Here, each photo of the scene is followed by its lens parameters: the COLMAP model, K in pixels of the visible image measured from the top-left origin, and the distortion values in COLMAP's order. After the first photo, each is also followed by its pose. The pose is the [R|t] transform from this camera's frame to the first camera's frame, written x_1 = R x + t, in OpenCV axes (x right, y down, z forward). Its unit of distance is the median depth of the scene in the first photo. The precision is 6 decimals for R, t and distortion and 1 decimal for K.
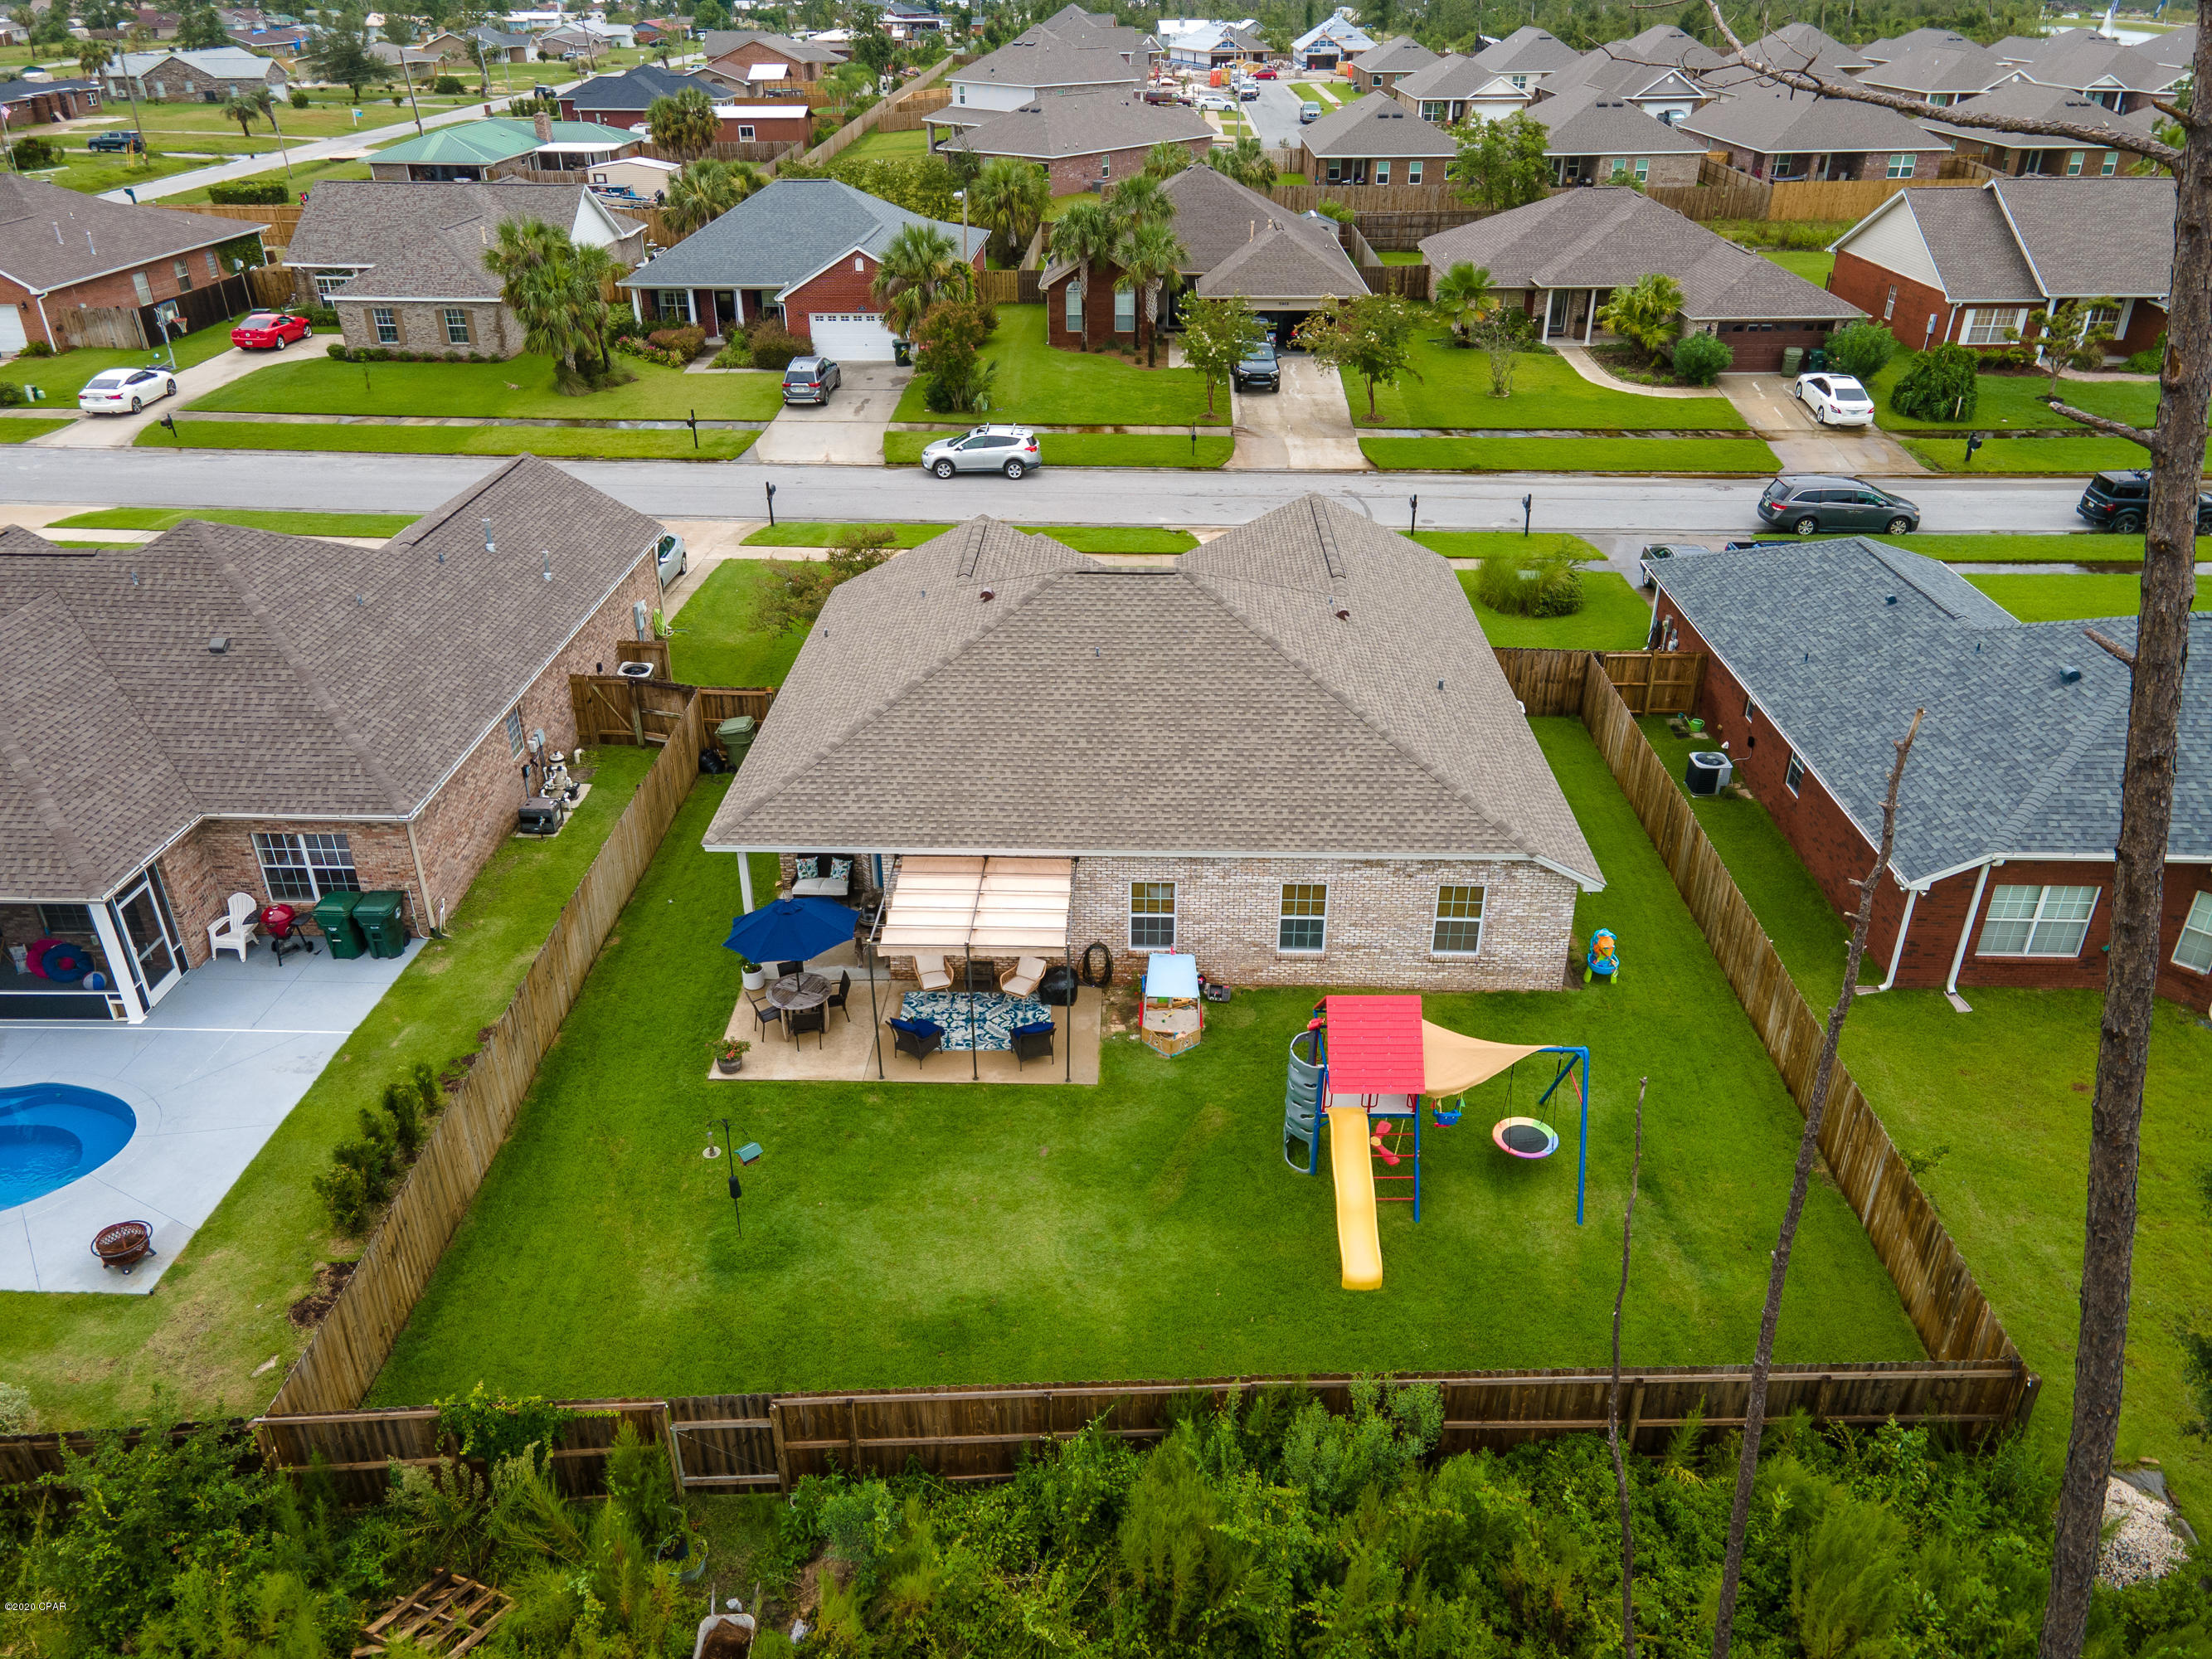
lens RADIAL K [[1594.9, 0, 1106.0], [0, 1594.9, 829.5], [0, 0, 1]] dist [0.022461, 0.036995]
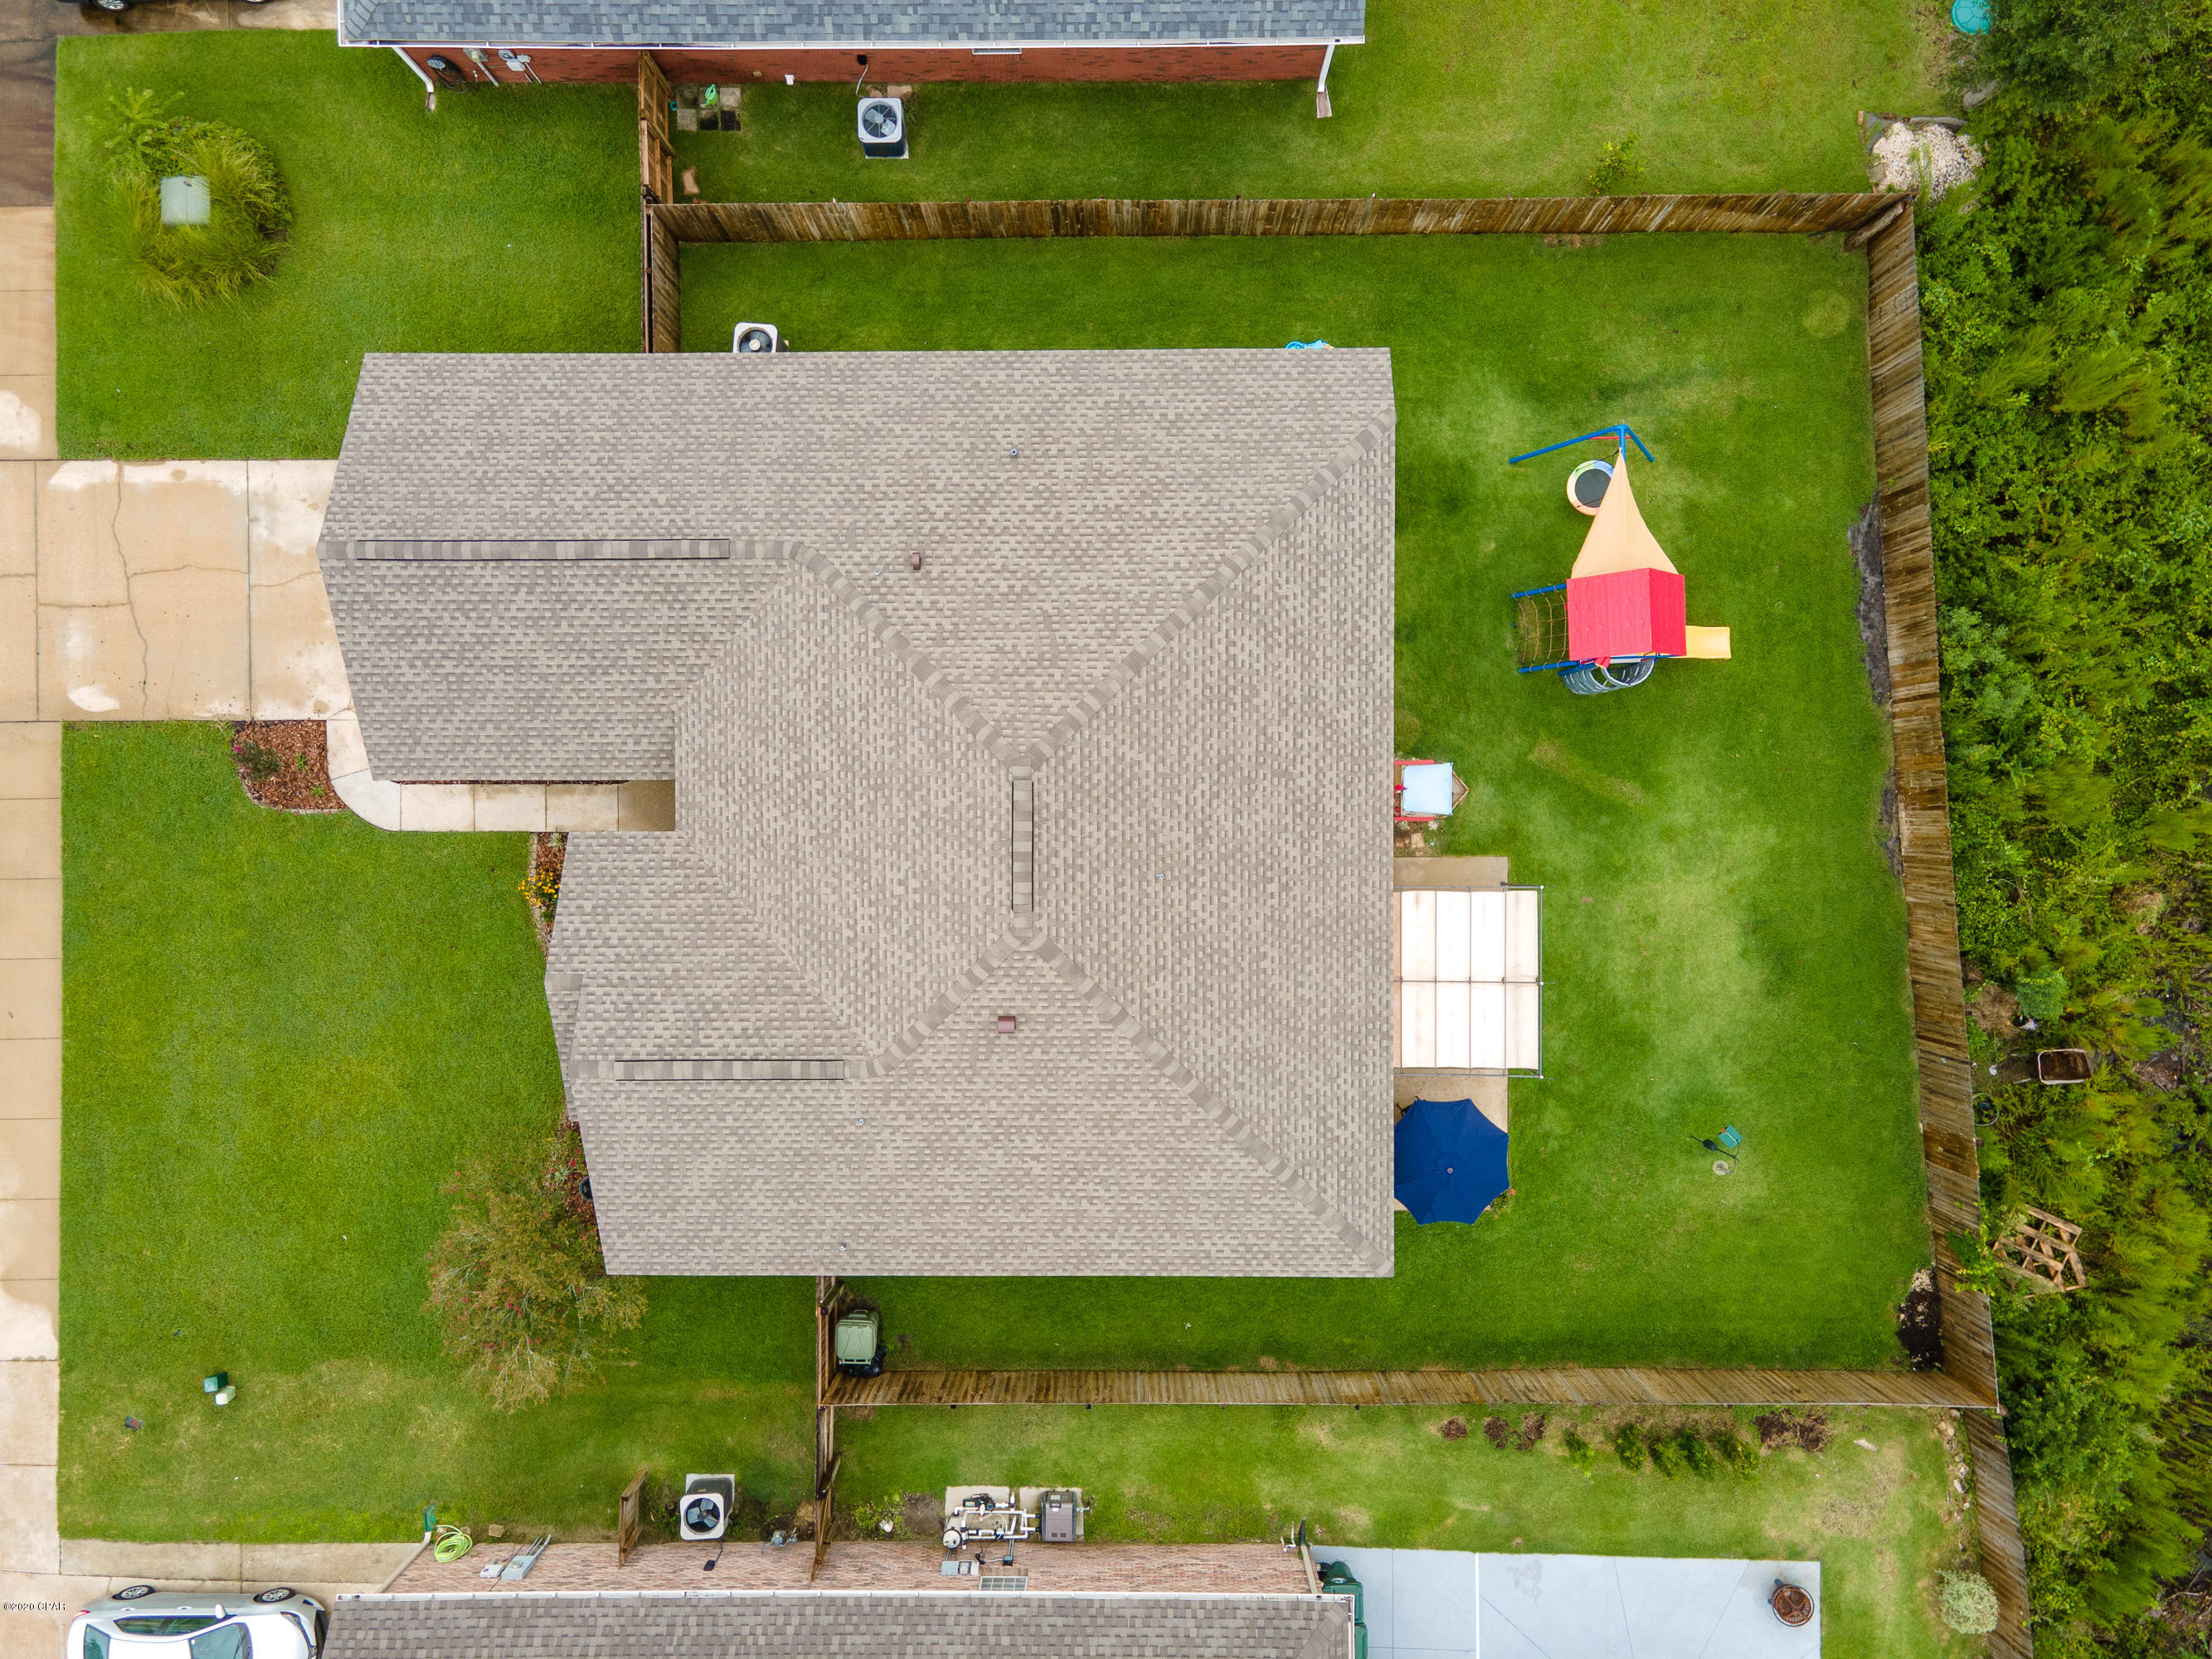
lens RADIAL K [[1594.9, 0, 1106.0], [0, 1594.9, 829.5], [0, 0, 1]] dist [0.022461, 0.036995]
pose [[-0.029983, -0.999542, 0.004181, 0.020259], [0.500315, -0.011387, 0.865769, -1.069700], [-0.865324, 0.028050, 0.500427, 0.767731]]
